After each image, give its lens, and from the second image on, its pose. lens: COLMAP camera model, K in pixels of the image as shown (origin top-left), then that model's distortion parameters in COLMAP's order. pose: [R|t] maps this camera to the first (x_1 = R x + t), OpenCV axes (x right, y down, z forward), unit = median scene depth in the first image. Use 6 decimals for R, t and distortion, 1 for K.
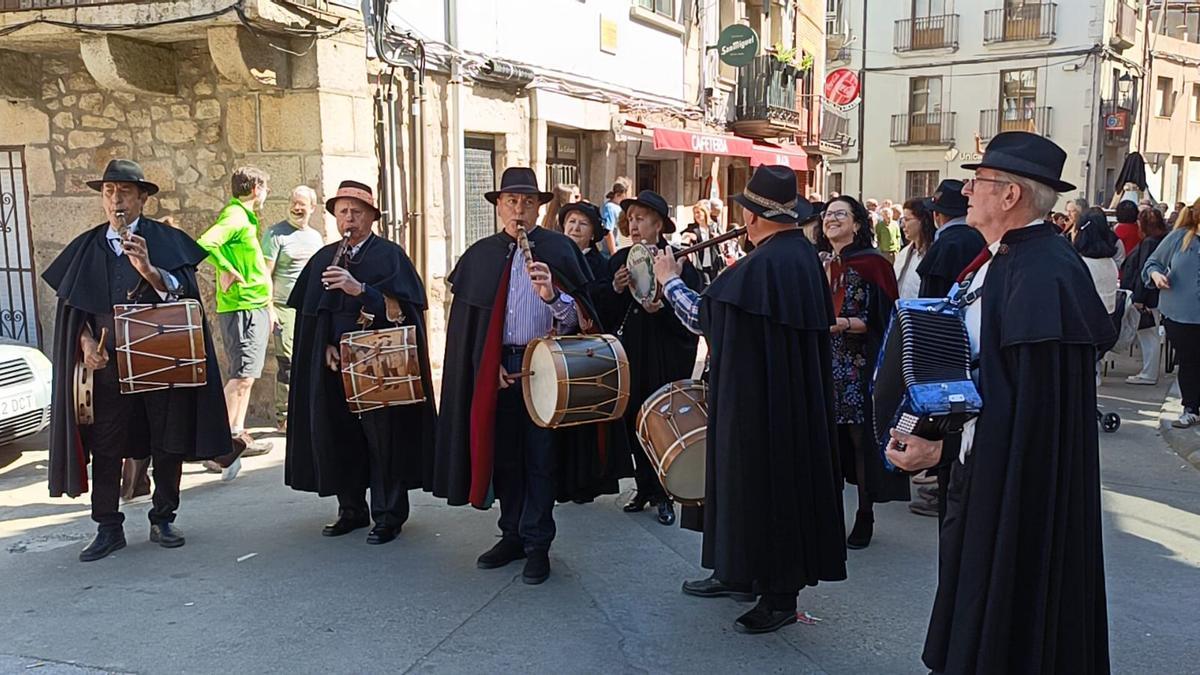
lens RADIAL K [[1106.5, 0, 586.2], [0, 1106.5, 341.5], [0, 0, 1]] dist [0.052010, -0.053934]
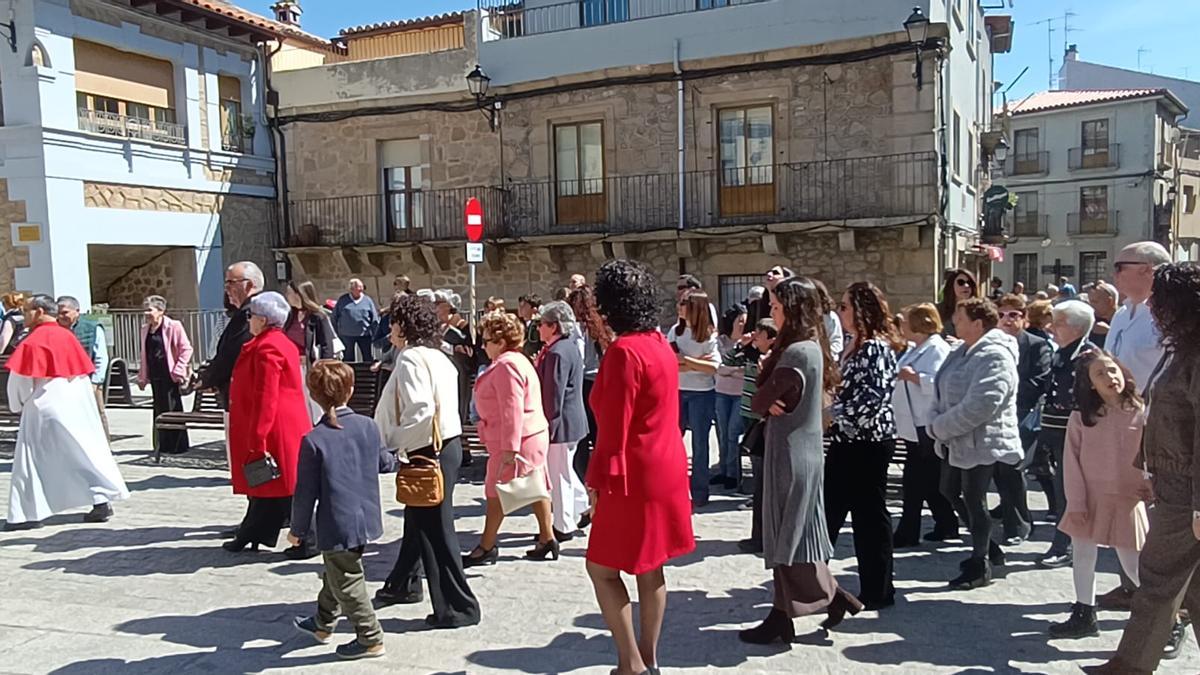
lens RADIAL K [[848.7, 0, 600.0], [0, 848.7, 337.5], [0, 0, 1]] dist [0.007104, -0.001208]
pose [[0.996156, -0.018130, -0.085695, -0.392092], [0.013736, 0.998574, -0.051584, 0.022152], [0.086508, 0.050209, 0.994985, -0.412969]]
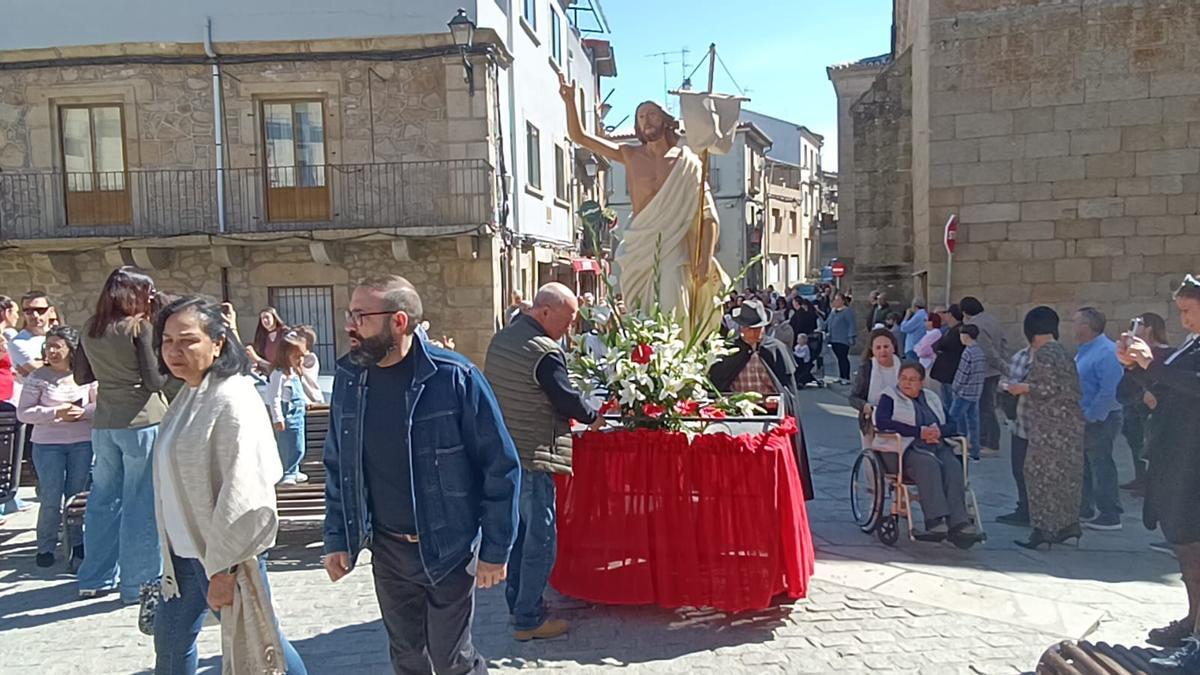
lens RADIAL K [[848.7, 0, 600.0], [0, 848.7, 337.5], [0, 0, 1]] dist [0.007104, -0.001208]
pose [[0.959237, -0.042767, 0.279349, -0.257960], [0.059308, 0.996935, -0.051025, 0.018092], [-0.276310, 0.065512, 0.958833, -0.357538]]
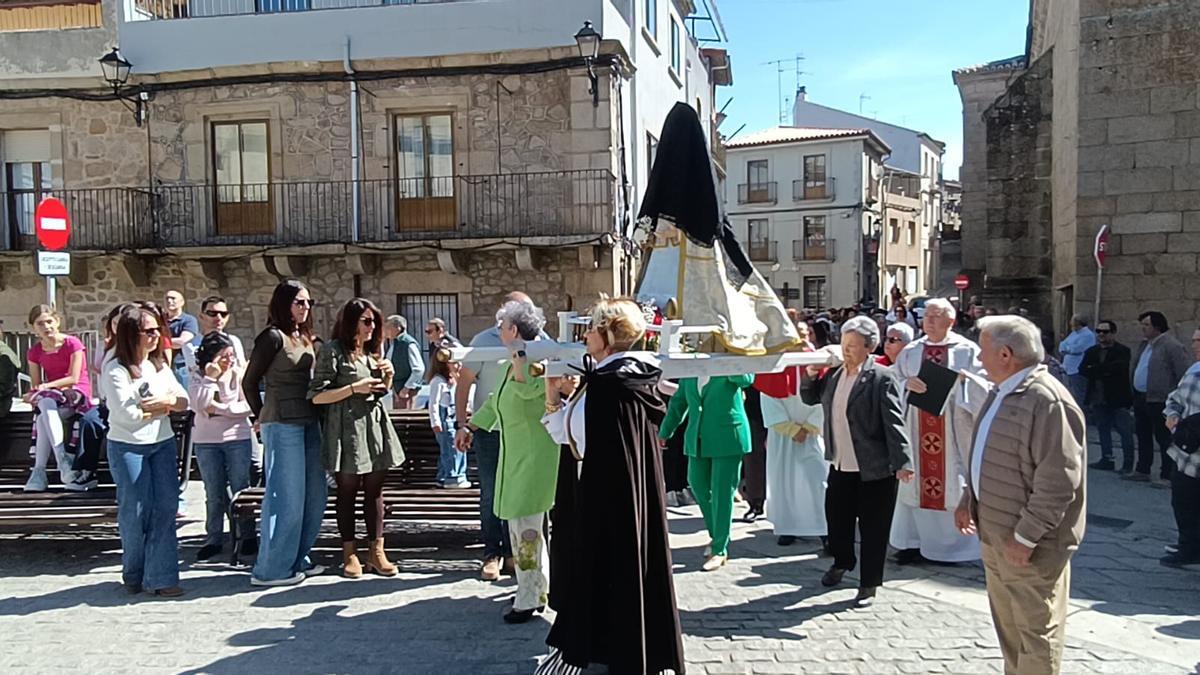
lens RADIAL K [[848.7, 0, 600.0], [0, 848.7, 337.5], [0, 0, 1]] dist [0.007104, -0.001208]
pose [[0.986673, -0.022732, 0.161118, -0.272473], [0.034070, 0.997106, -0.067964, 0.016358], [-0.159107, 0.072548, 0.984592, -0.350016]]
